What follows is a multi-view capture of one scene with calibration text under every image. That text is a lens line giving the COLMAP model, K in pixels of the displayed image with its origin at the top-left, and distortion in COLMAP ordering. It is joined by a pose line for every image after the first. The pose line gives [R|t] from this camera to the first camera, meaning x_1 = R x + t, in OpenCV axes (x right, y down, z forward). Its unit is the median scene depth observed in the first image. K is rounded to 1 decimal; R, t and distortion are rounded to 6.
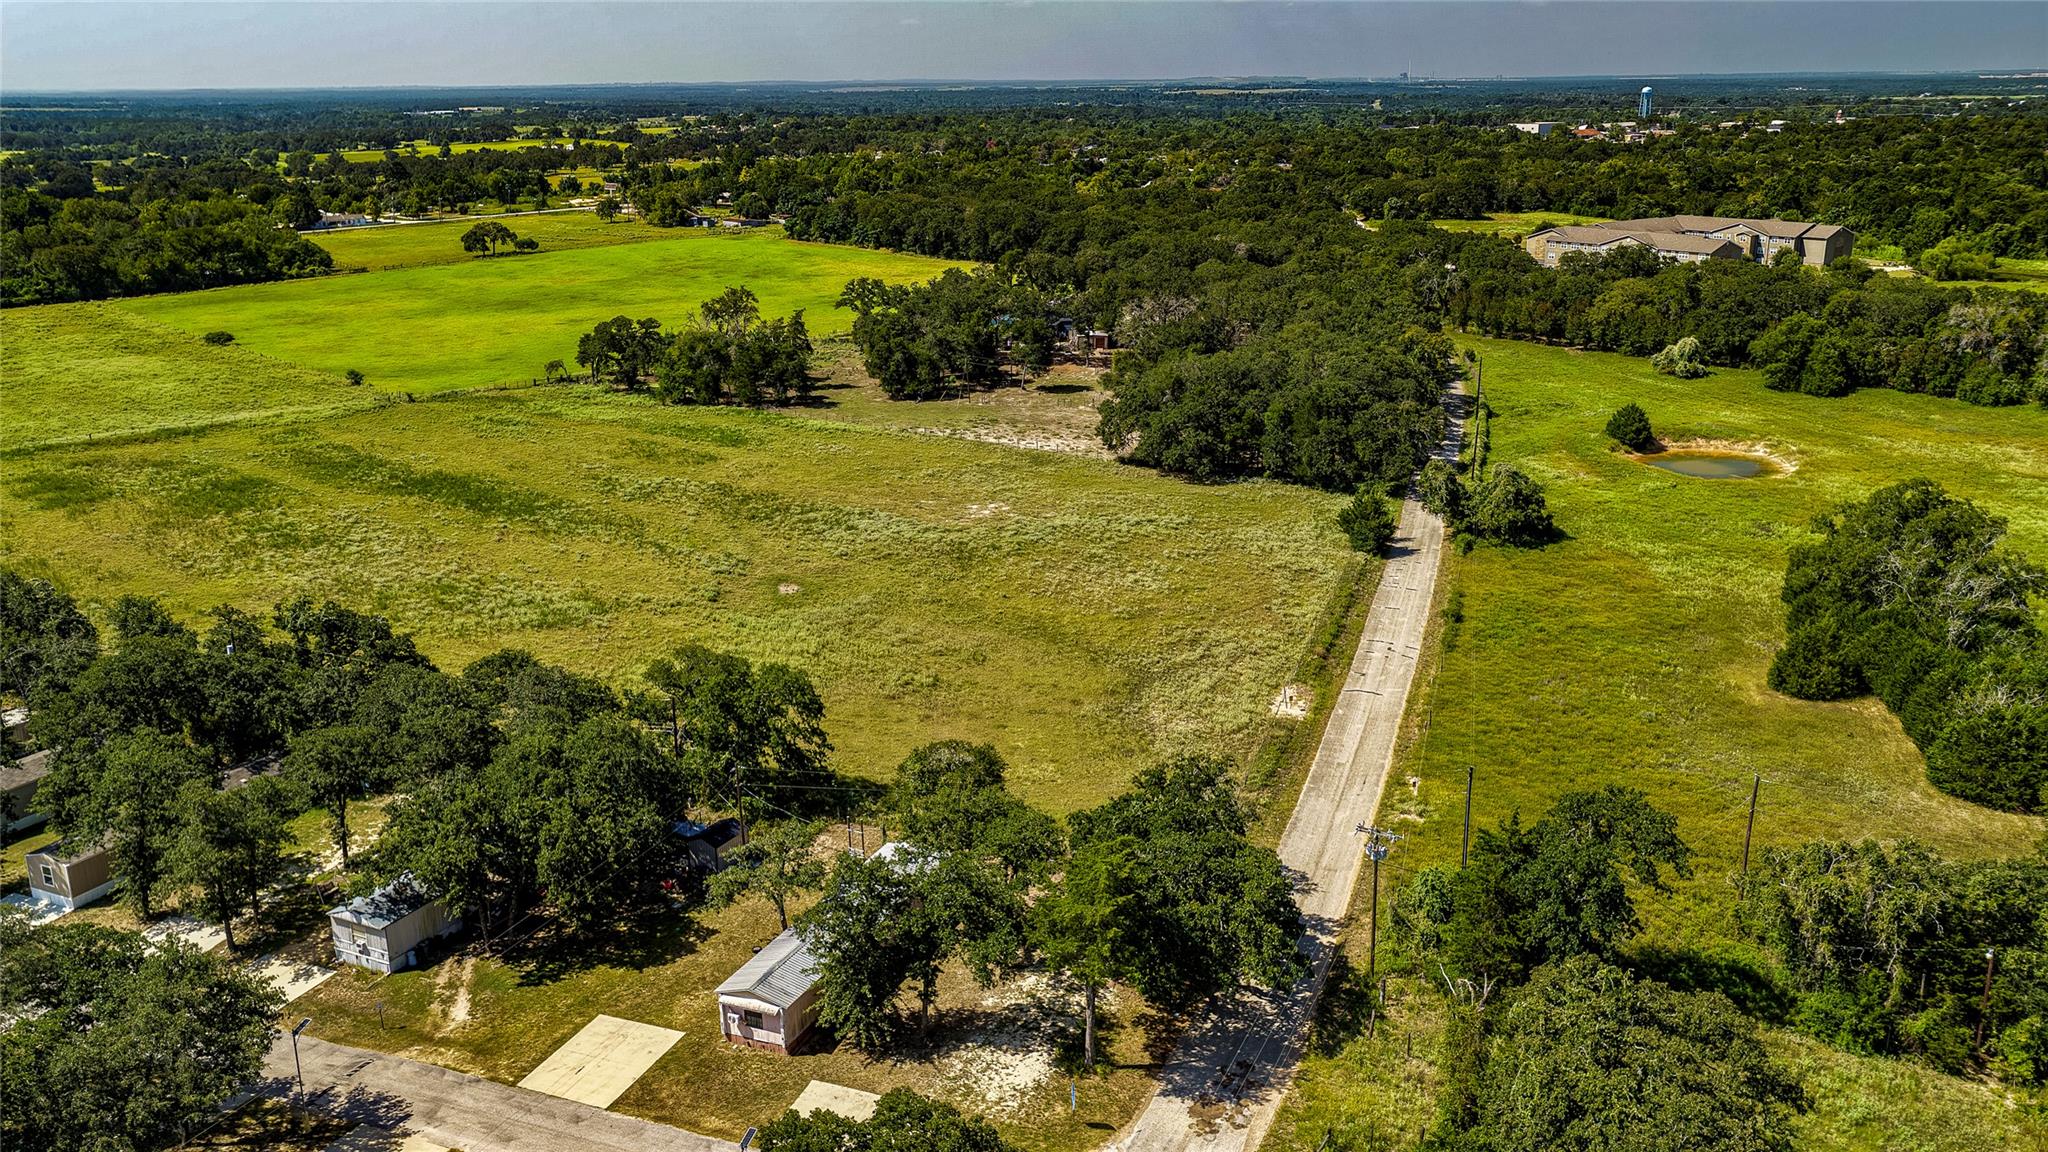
lens RADIAL K [[1698.6, 0, 1031.2], [0, 1698.6, 585.8], [0, 0, 1]] dist [-0.016381, 0.036611]
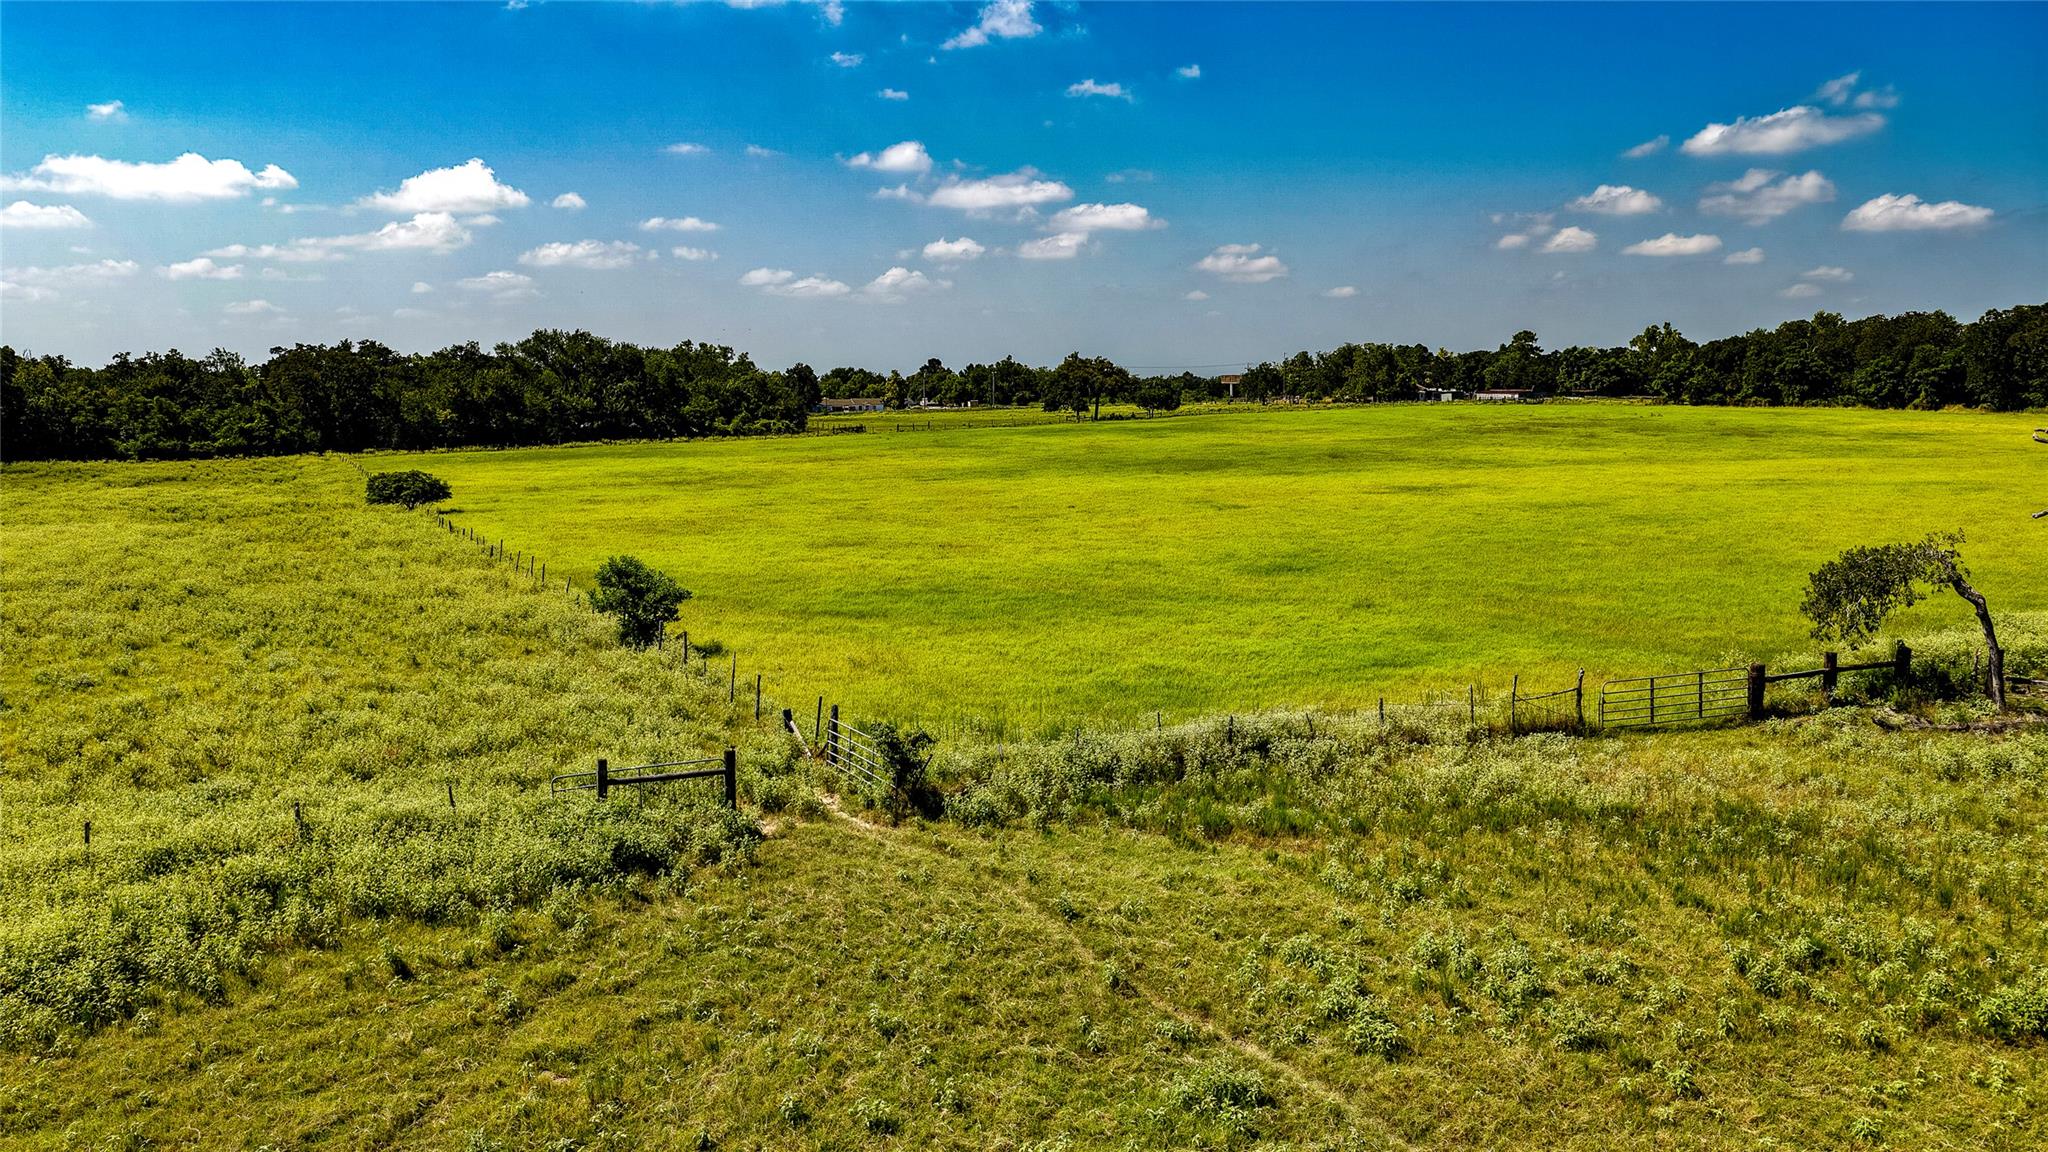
lens RADIAL K [[1698.6, 0, 1031.2], [0, 1698.6, 585.8], [0, 0, 1]] dist [-0.016381, 0.036611]
pose [[0.958163, 0.039666, -0.283463, -0.203016], [-0.086506, 0.984169, -0.154690, -0.066429], [0.272839, 0.172739, 0.946425, 0.555032]]
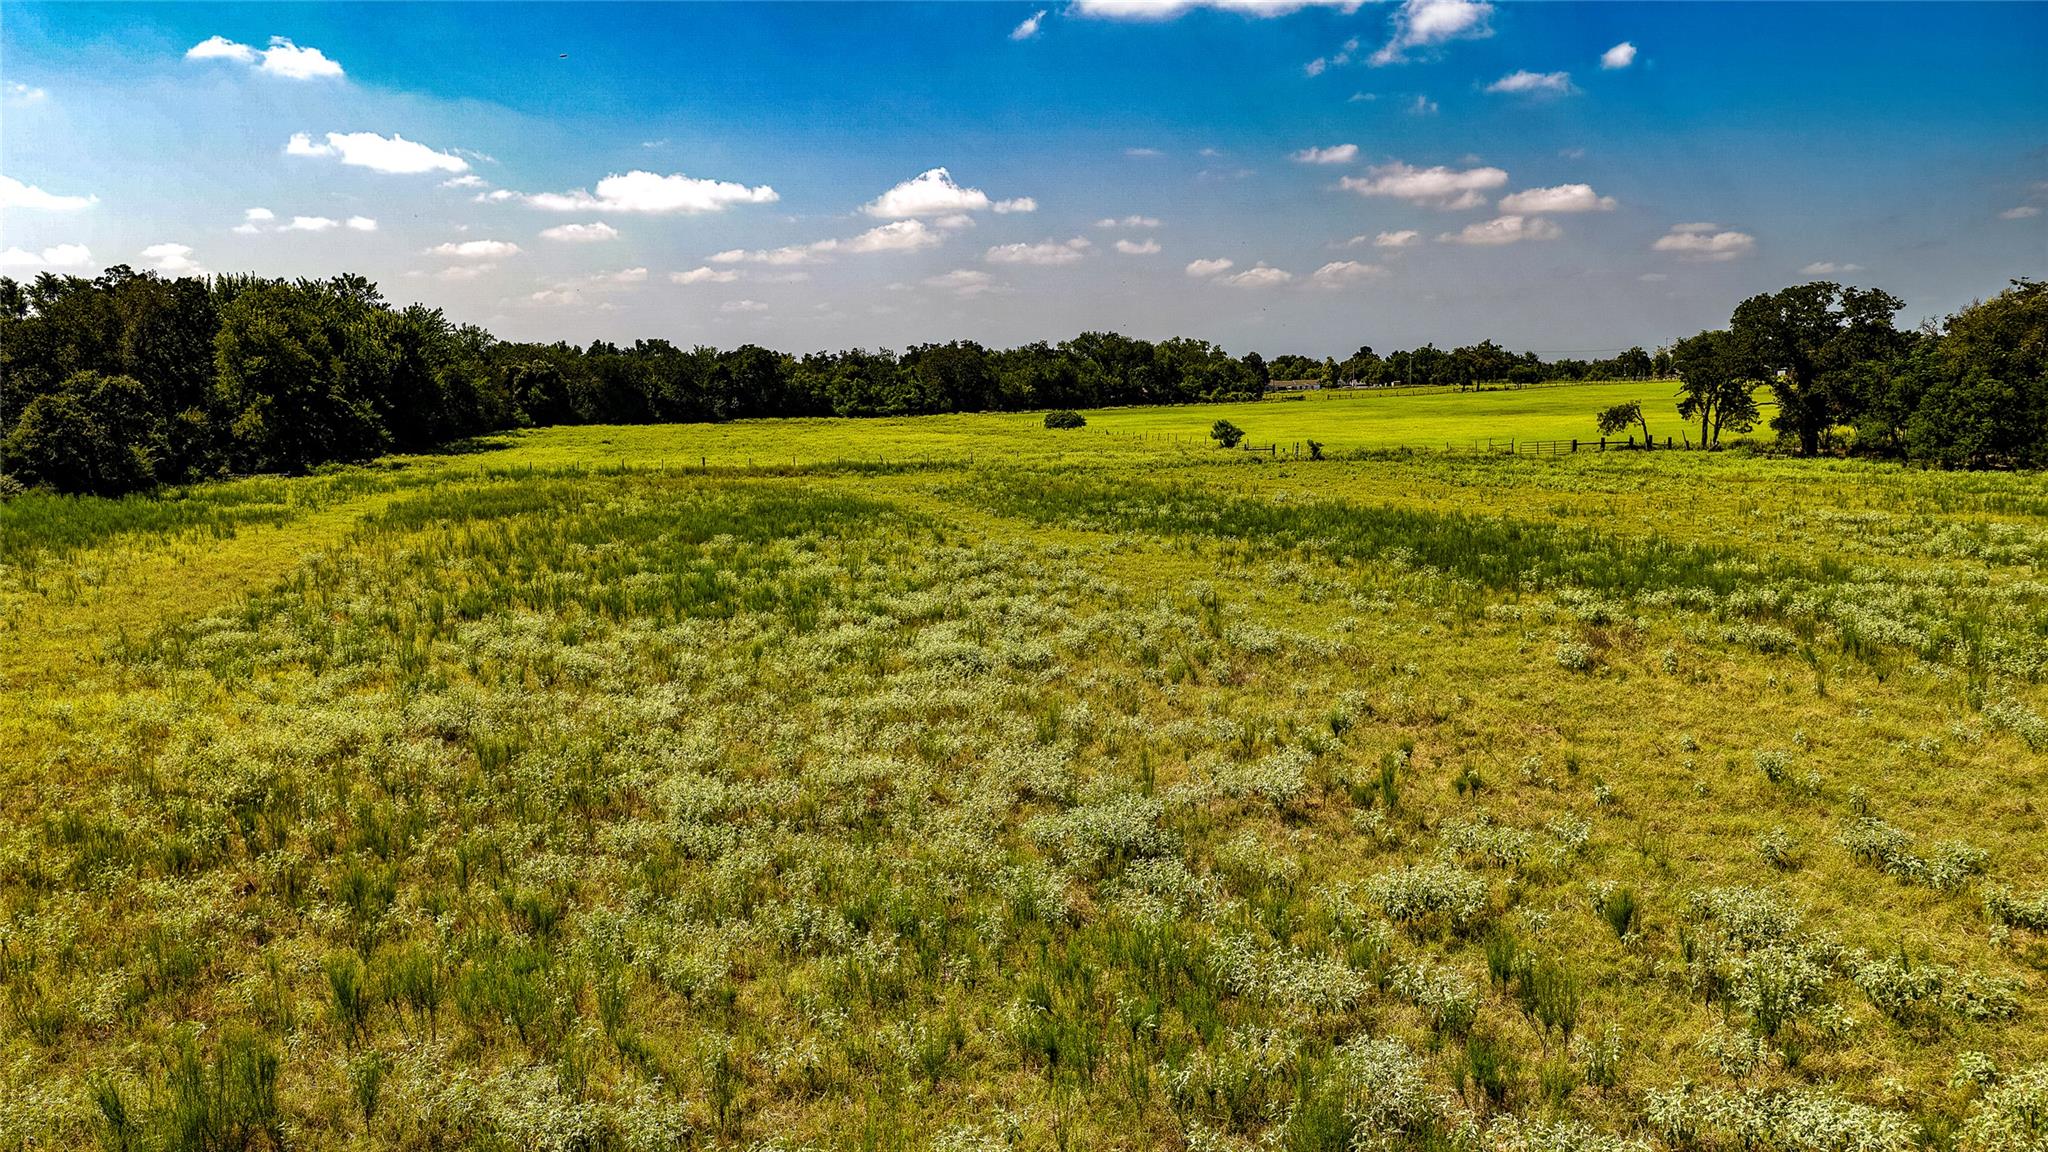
lens RADIAL K [[1698.6, 0, 1031.2], [0, 1698.6, 585.8], [0, 0, 1]] dist [-0.016381, 0.036611]
pose [[0.854946, 0.061496, -0.515059, -0.115402], [-0.142217, 0.982688, -0.118737, -0.003341], [0.498841, 0.174764, 0.848891, 0.348044]]
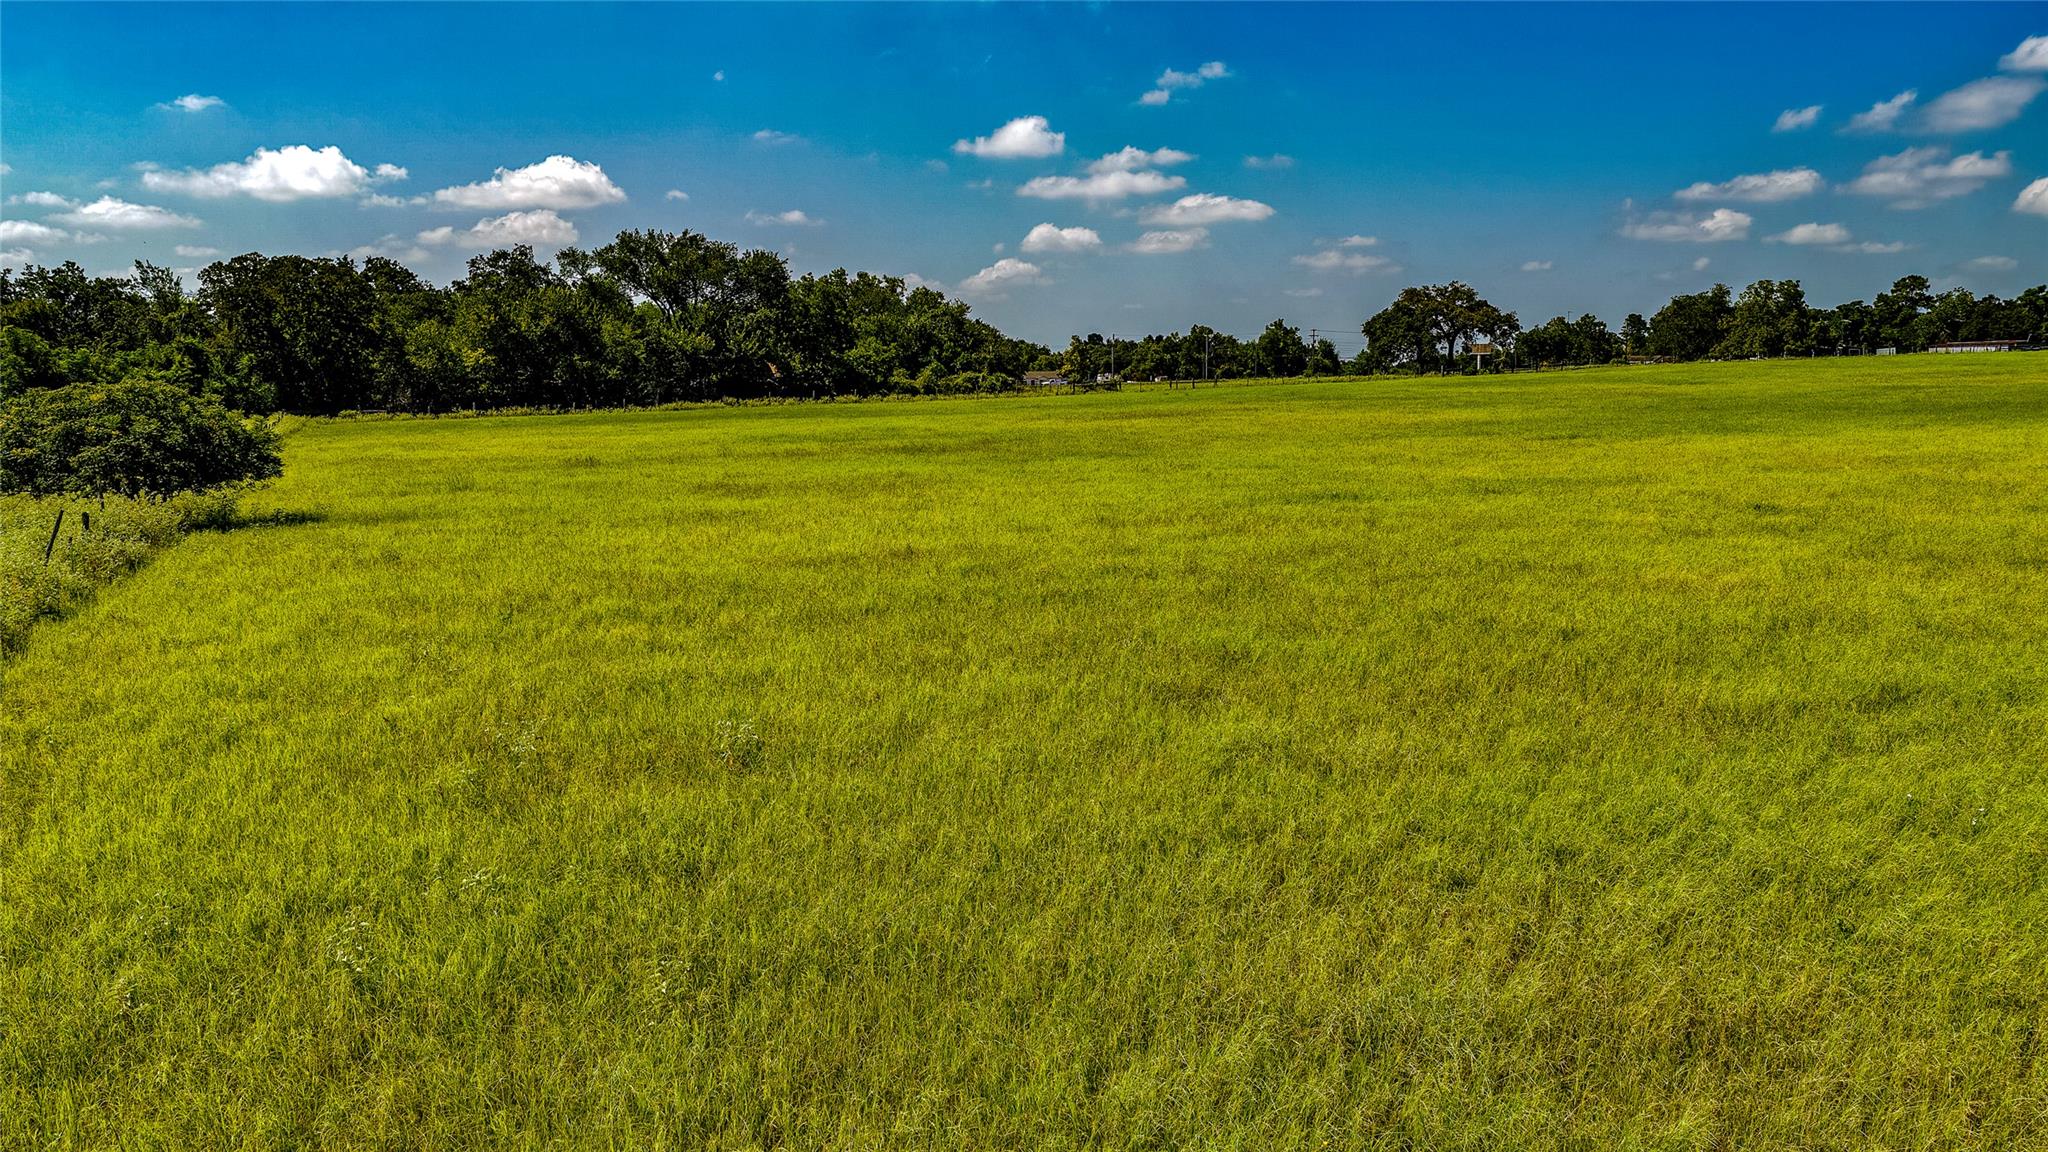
lens RADIAL K [[1708.7, 0, 1024.0], [0, 1708.7, 576.0], [0, 0, 1]] dist [0.004025, 0.001930]
pose [[0.937973, 0.040987, -0.344278, -0.304257], [-0.099724, 0.982919, -0.154676, -0.099287], [0.332057, 0.179415, 0.926039, 0.716130]]
